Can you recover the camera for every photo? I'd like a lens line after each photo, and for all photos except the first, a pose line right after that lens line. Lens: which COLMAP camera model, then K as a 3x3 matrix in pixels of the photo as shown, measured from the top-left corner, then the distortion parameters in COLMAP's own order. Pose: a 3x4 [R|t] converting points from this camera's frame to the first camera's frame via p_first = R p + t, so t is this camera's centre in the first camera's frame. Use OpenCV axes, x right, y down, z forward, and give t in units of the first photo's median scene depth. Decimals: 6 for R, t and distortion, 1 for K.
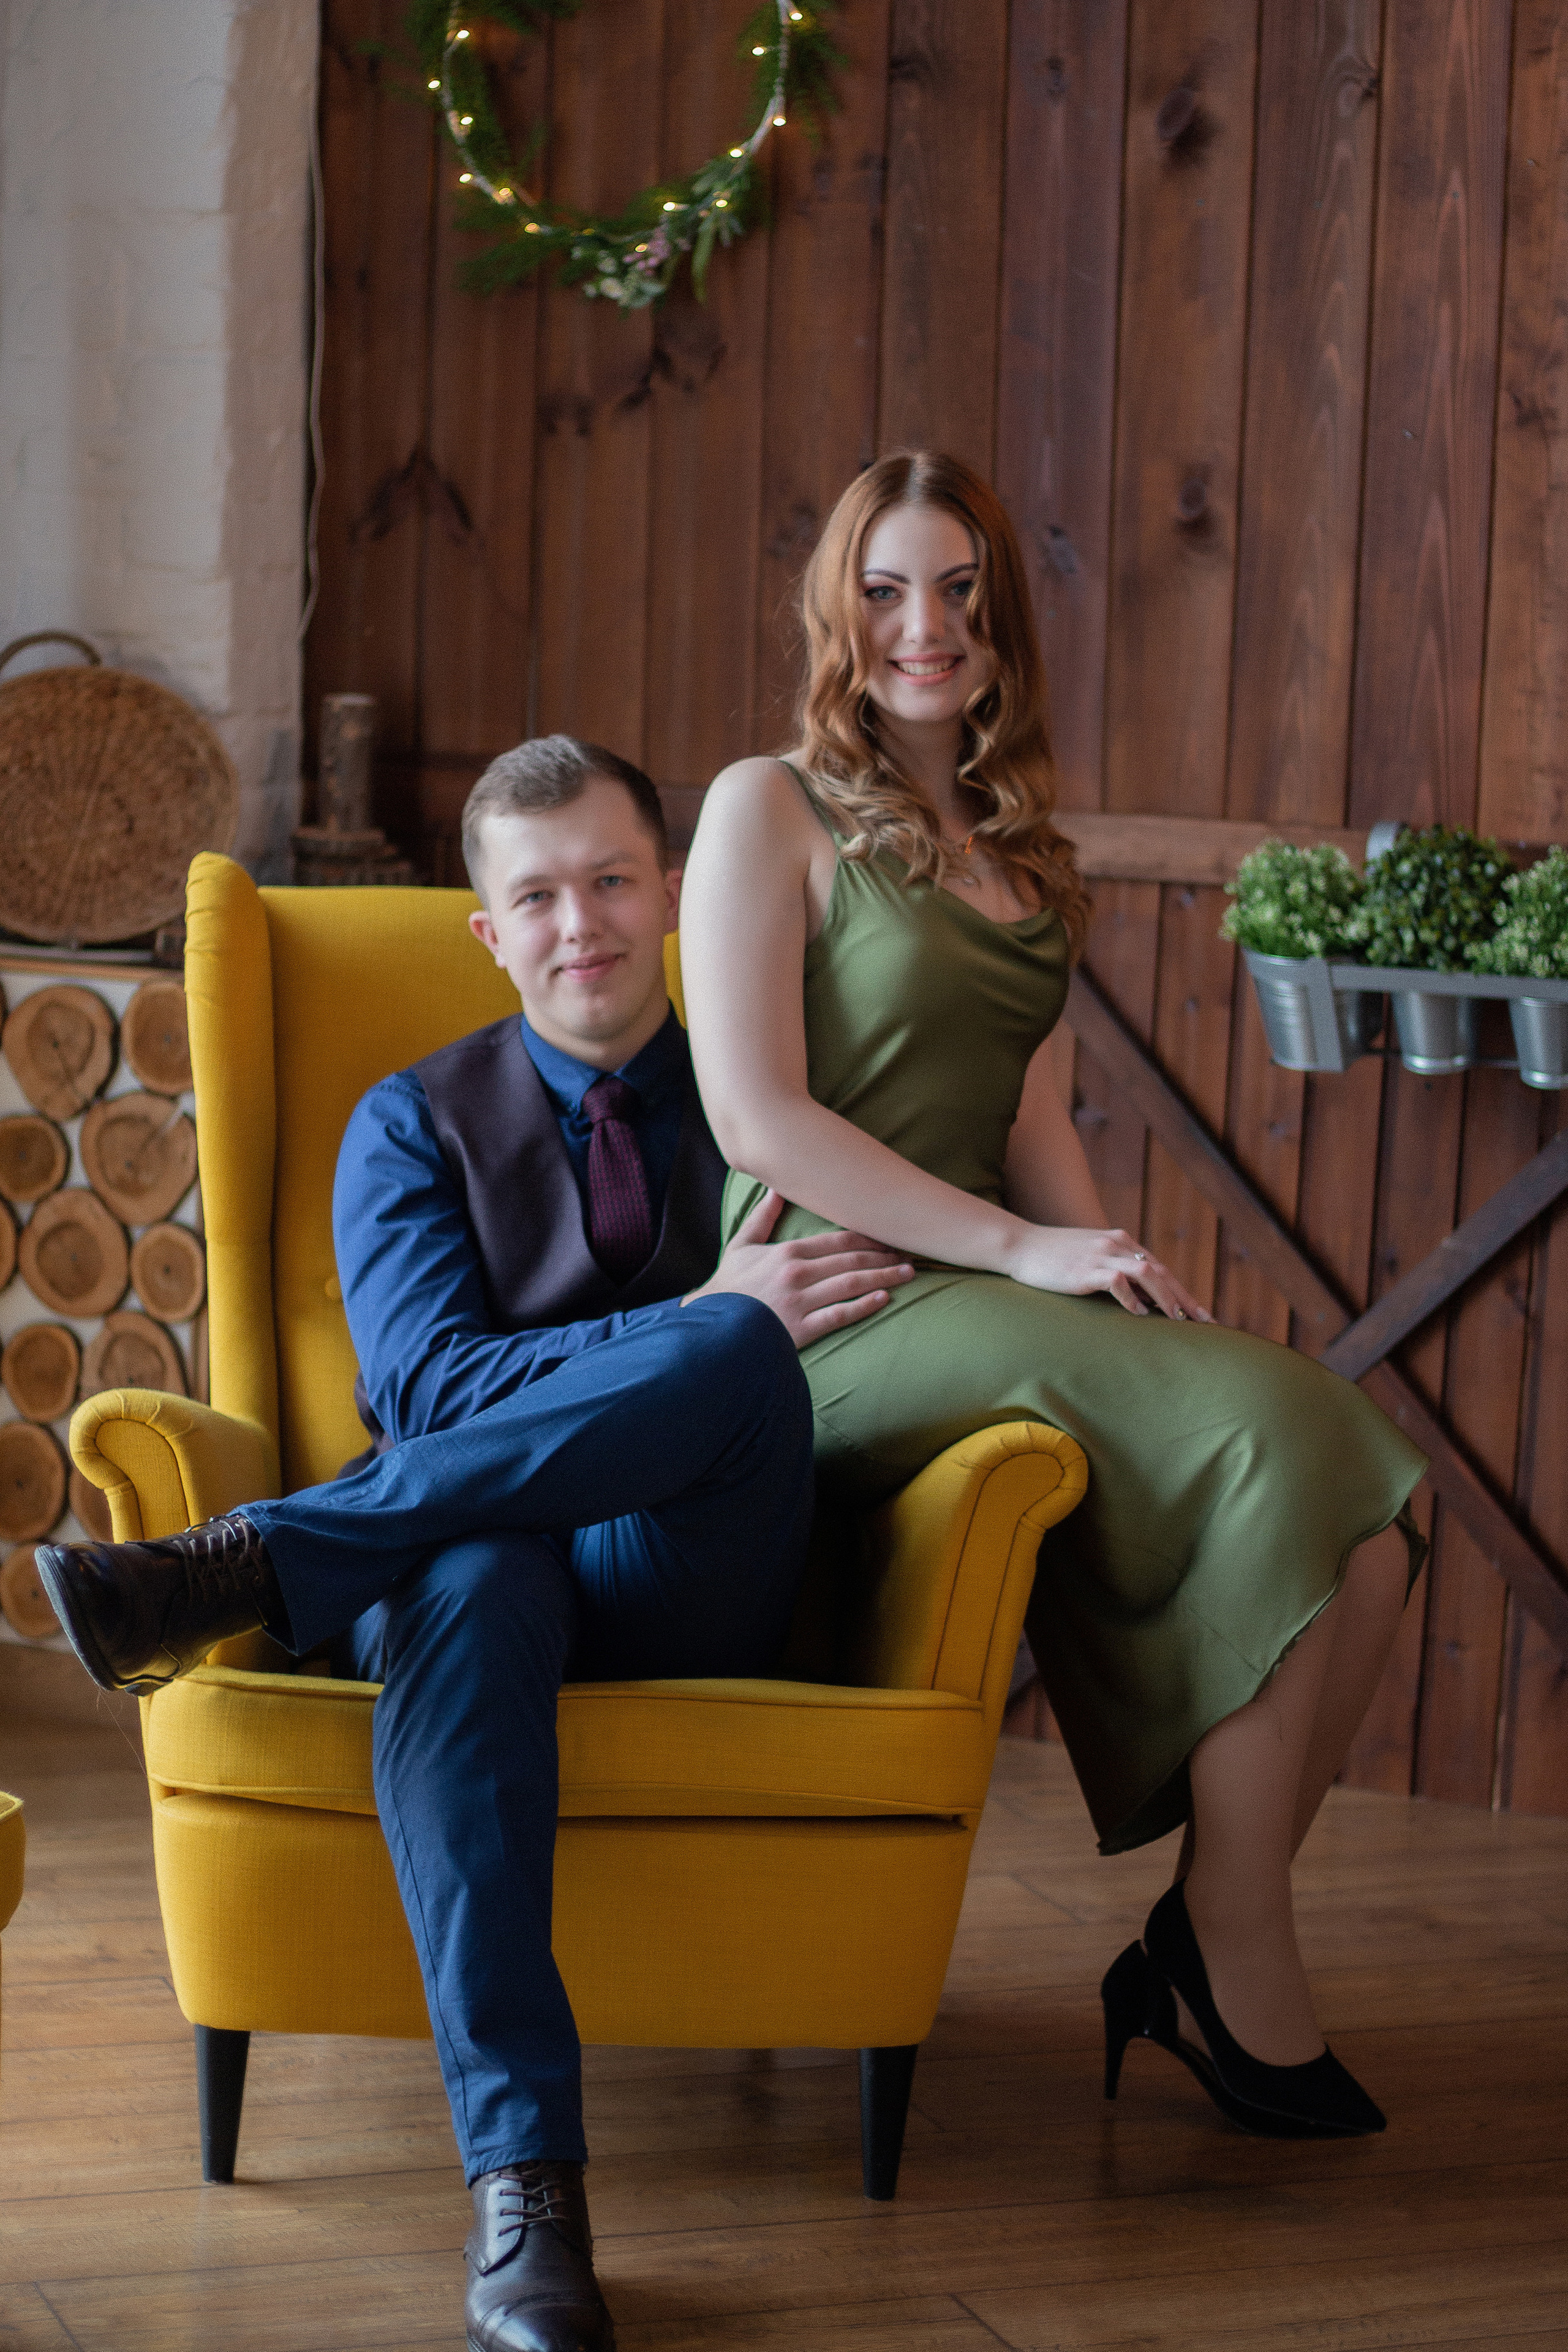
lens RADIAL K [[5414.1, 0, 784.0], [0, 5414.1, 1176.0], [0, 0, 1]] dist [-0.009326, -0.433846]
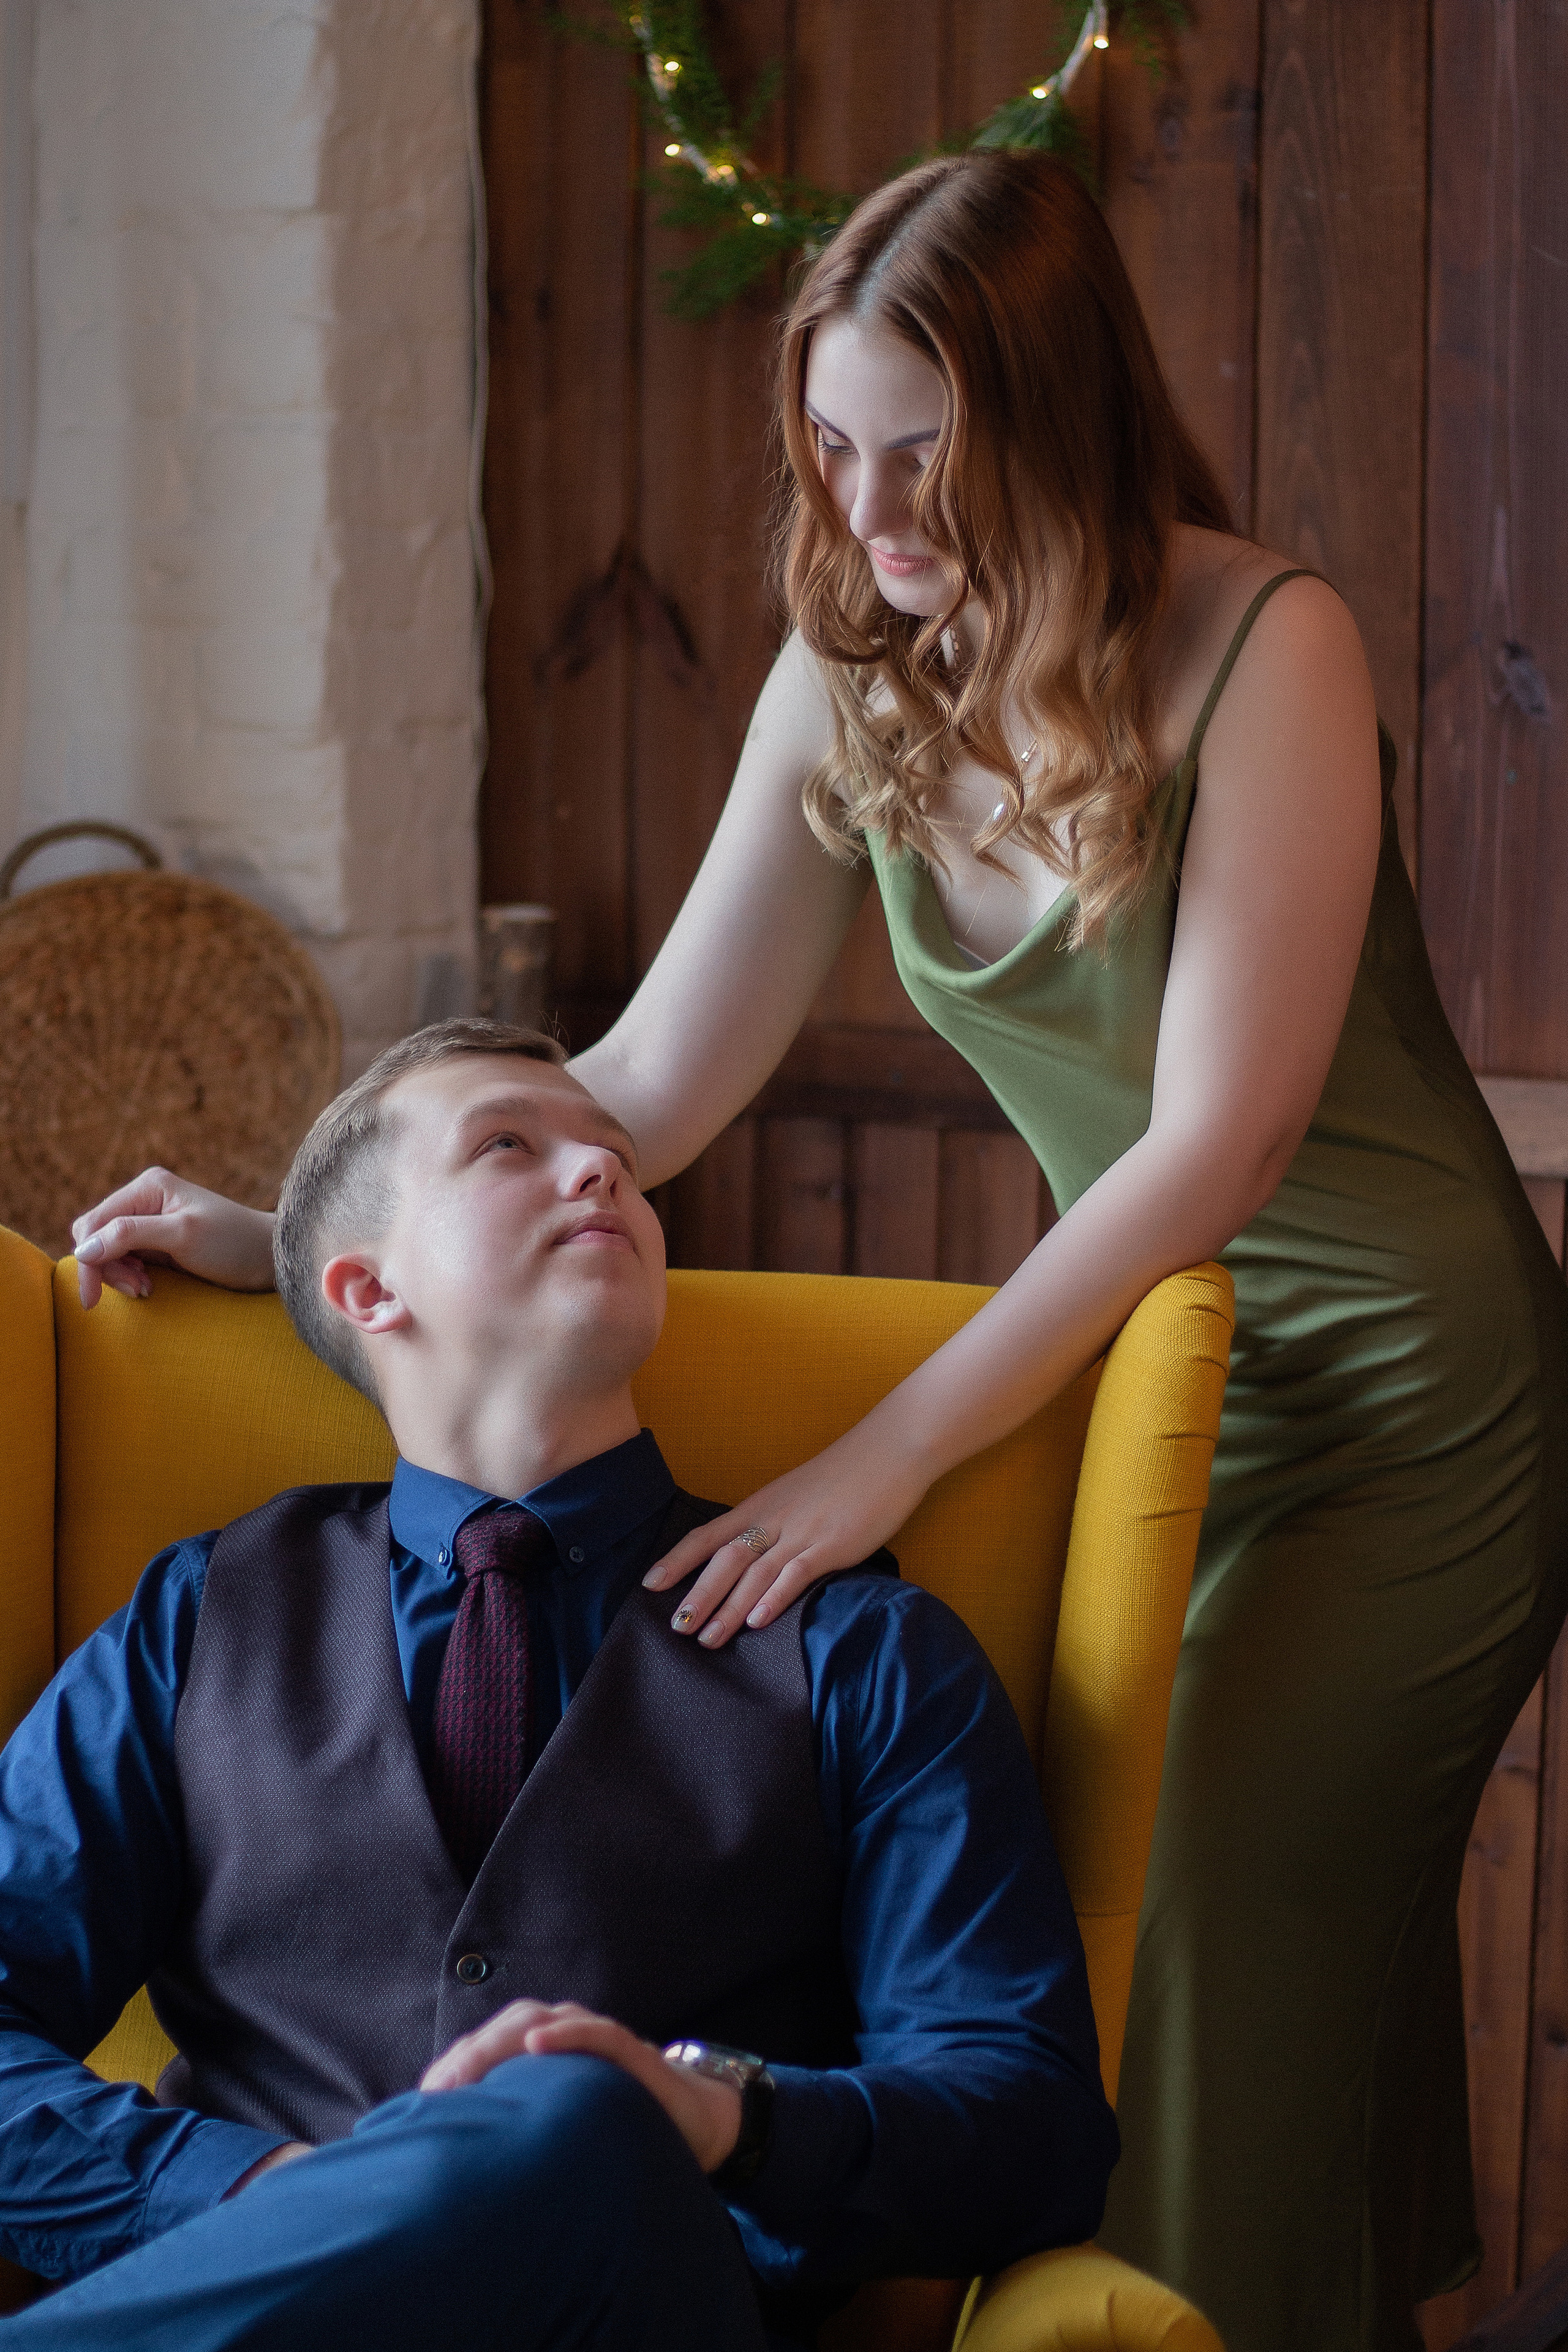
lens RADIAL K [[5505.8, 0, 784.0], [0, 5505.8, 1176.0], [0, 0, 1]] dist [-0.043656, -0.297397]
pose [[0.983500, -0.002413, -0.180893, 0.079985], [-0.001812, 0.999729, -0.023188, -0.038841], [0.180900, 0.023133, 0.983229, 0.322409]]
